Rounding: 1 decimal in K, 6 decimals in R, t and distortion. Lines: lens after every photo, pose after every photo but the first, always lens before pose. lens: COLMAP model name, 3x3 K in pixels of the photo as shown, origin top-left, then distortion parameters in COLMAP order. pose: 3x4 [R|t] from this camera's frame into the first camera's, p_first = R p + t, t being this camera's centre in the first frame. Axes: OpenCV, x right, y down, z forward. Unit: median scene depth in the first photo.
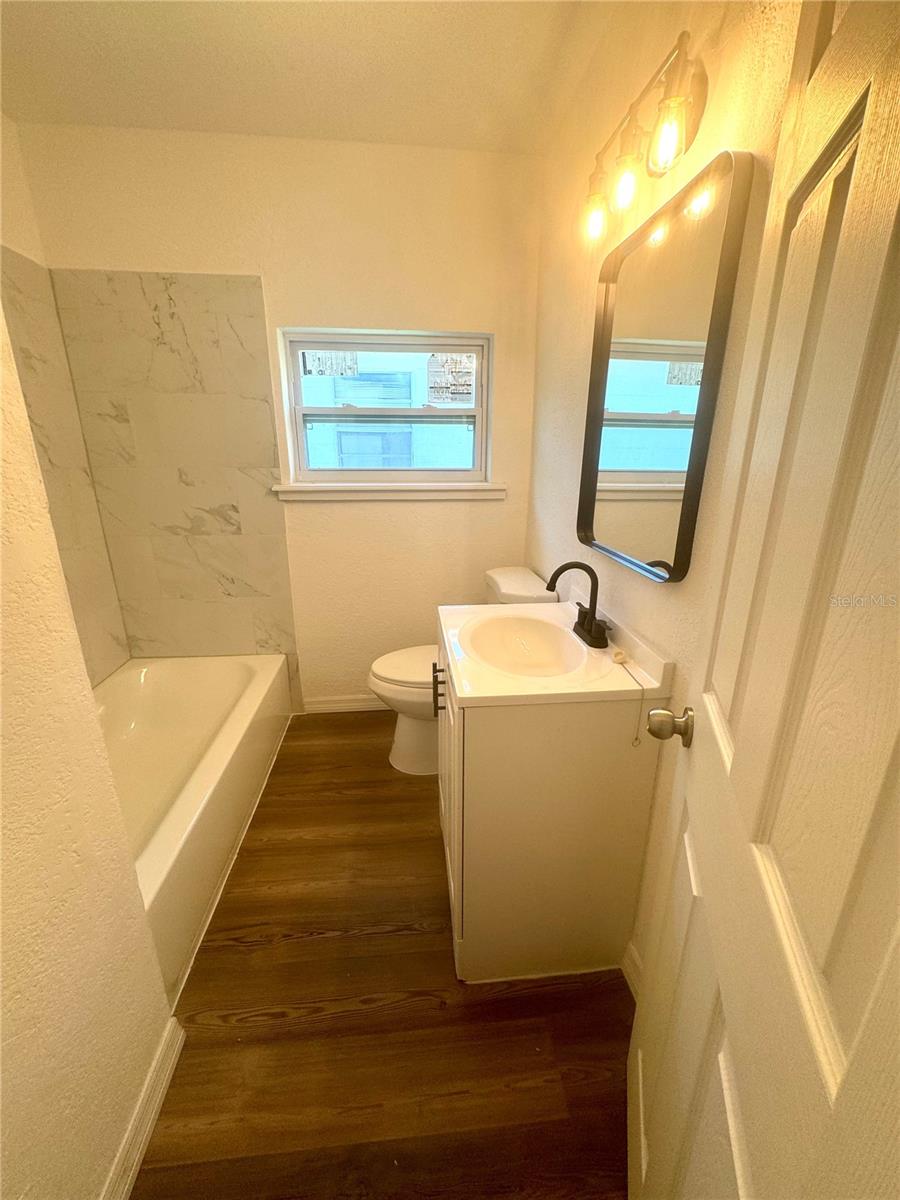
lens RADIAL K [[479.1, 0, 450.0], [0, 479.1, 600.0], [0, 0, 1]] dist [0.000106, -0.000044]
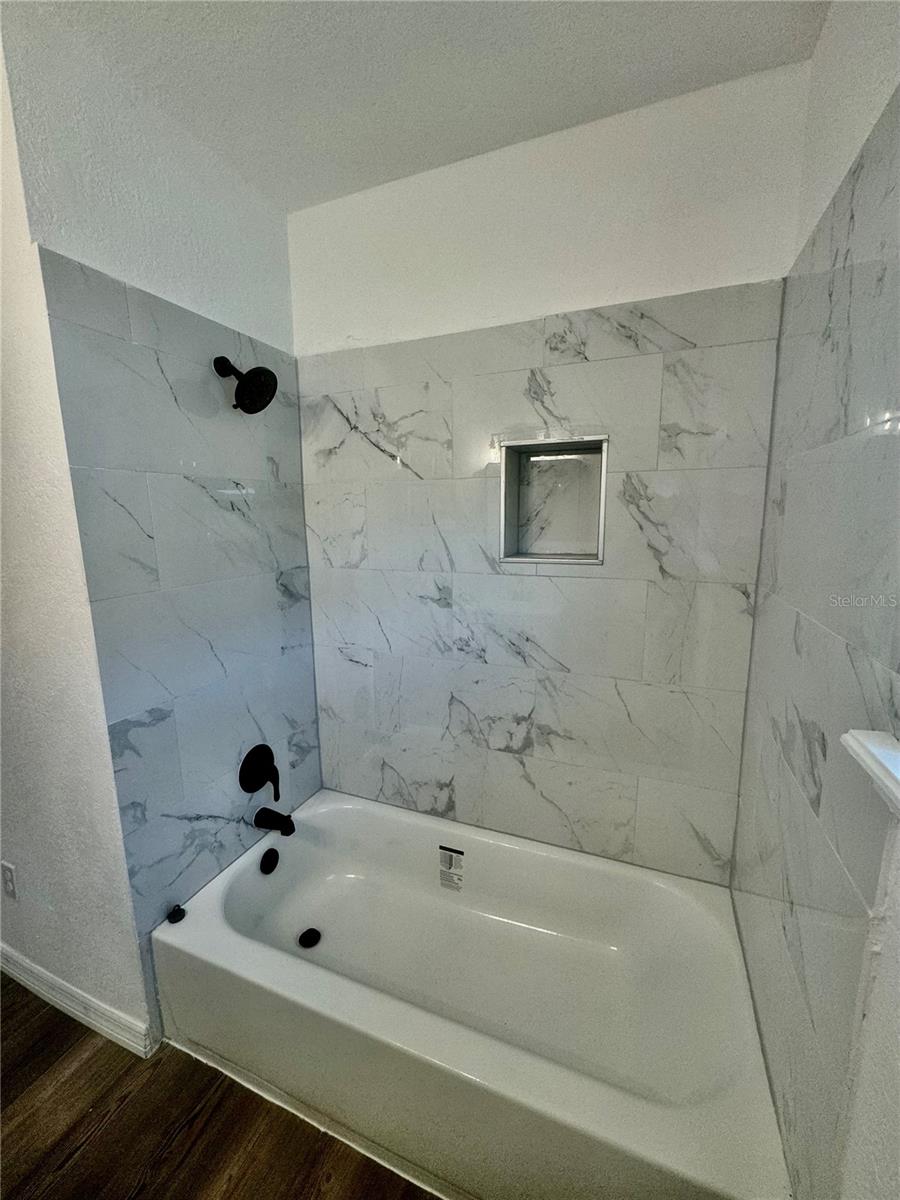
lens RADIAL K [[479.1, 0, 450.0], [0, 479.1, 600.0], [0, 0, 1]] dist [0.000106, -0.000044]
pose [[-0.456230, 0.155197, -0.876224, 0.013807], [-0.252746, 0.921521, 0.294819, -0.630804], [0.853214, 0.355967, -0.381201, 1.331948]]
